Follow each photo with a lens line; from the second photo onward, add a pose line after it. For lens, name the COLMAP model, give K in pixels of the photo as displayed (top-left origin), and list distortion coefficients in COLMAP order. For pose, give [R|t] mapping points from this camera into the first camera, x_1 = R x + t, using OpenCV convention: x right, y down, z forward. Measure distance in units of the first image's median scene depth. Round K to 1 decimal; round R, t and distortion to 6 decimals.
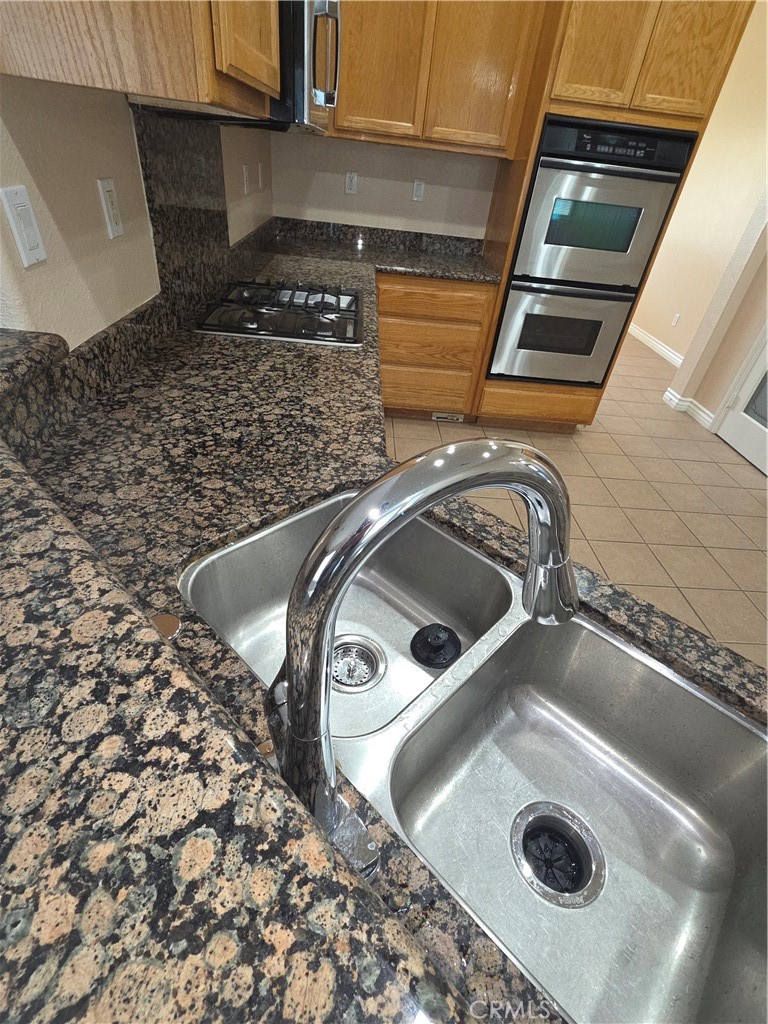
lens RADIAL K [[486.4, 0, 386.3], [0, 486.4, 517.0], [0, 0, 1]] dist [0.004096, 0.001323]
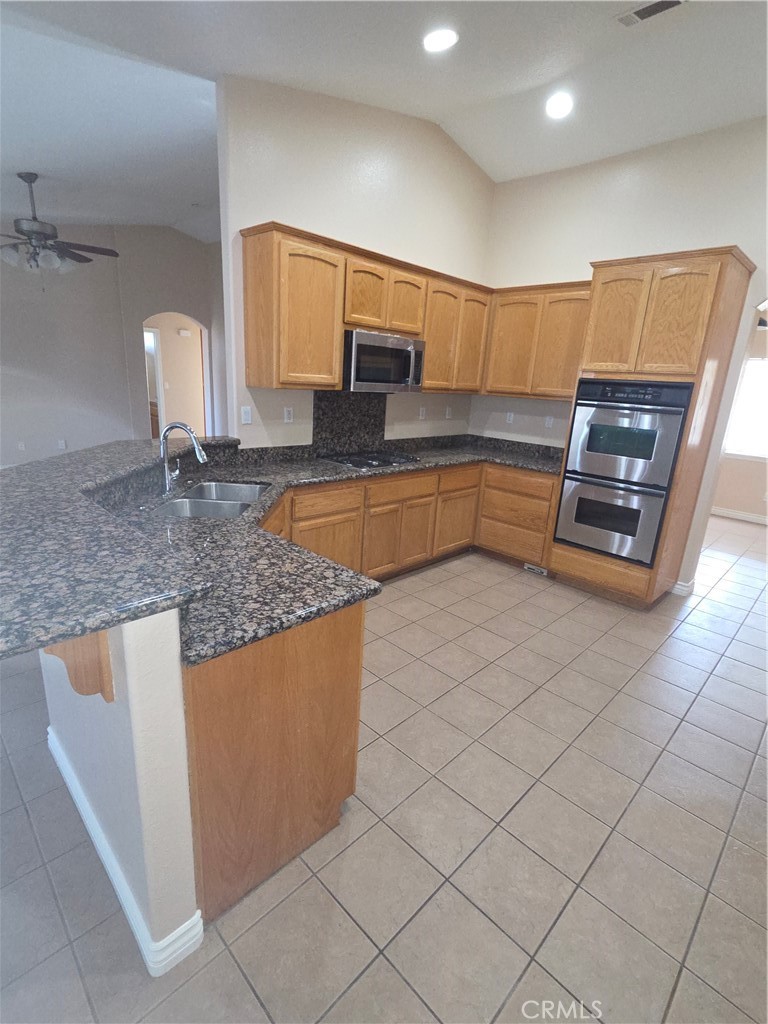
lens RADIAL K [[485.9, 0, 385.1], [0, 485.9, 521.3], [0, 0, 1]] dist [-0.002398, -0.000265]
pose [[0.695212, 0.148614, -0.703274, 0.952312], [-0.422343, 0.876149, -0.232356, 0.193699], [0.581641, 0.458560, 0.671876, -0.193841]]
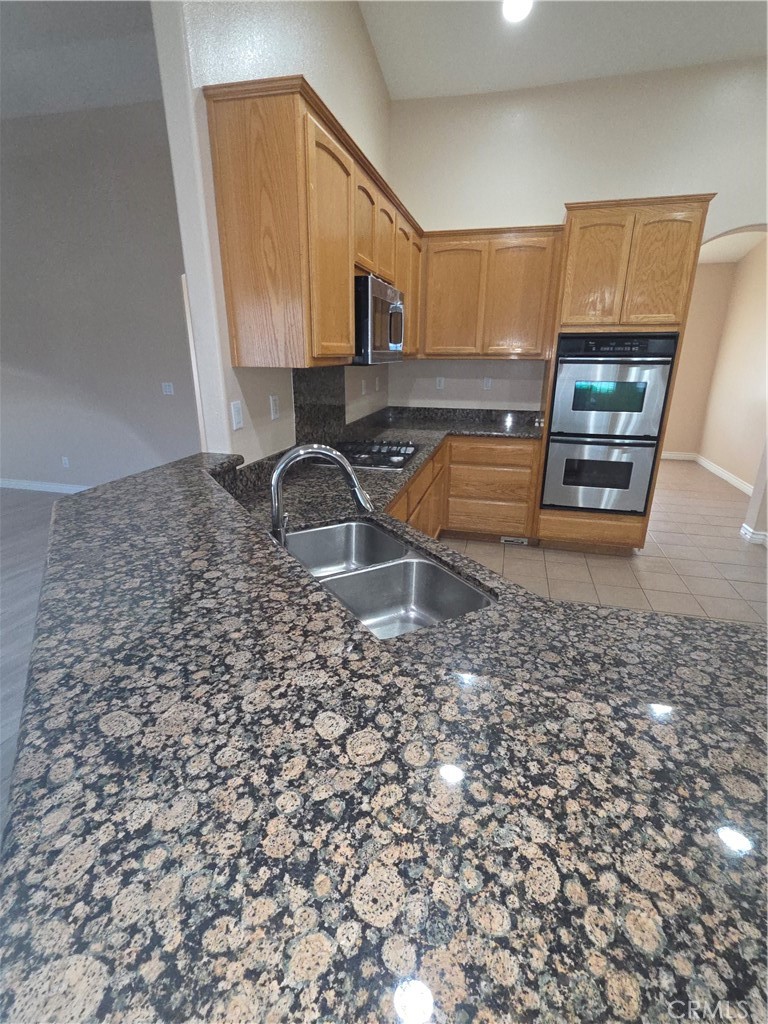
lens RADIAL K [[486.4, 0, 386.3], [0, 486.4, 517.0], [0, 0, 1]] dist [0.004096, 0.001323]
pose [[0.957961, -0.001654, -0.286895, 0.220827], [-0.090694, 0.946959, -0.308292, 0.187666], [0.272187, 0.321351, 0.906999, -0.277302]]
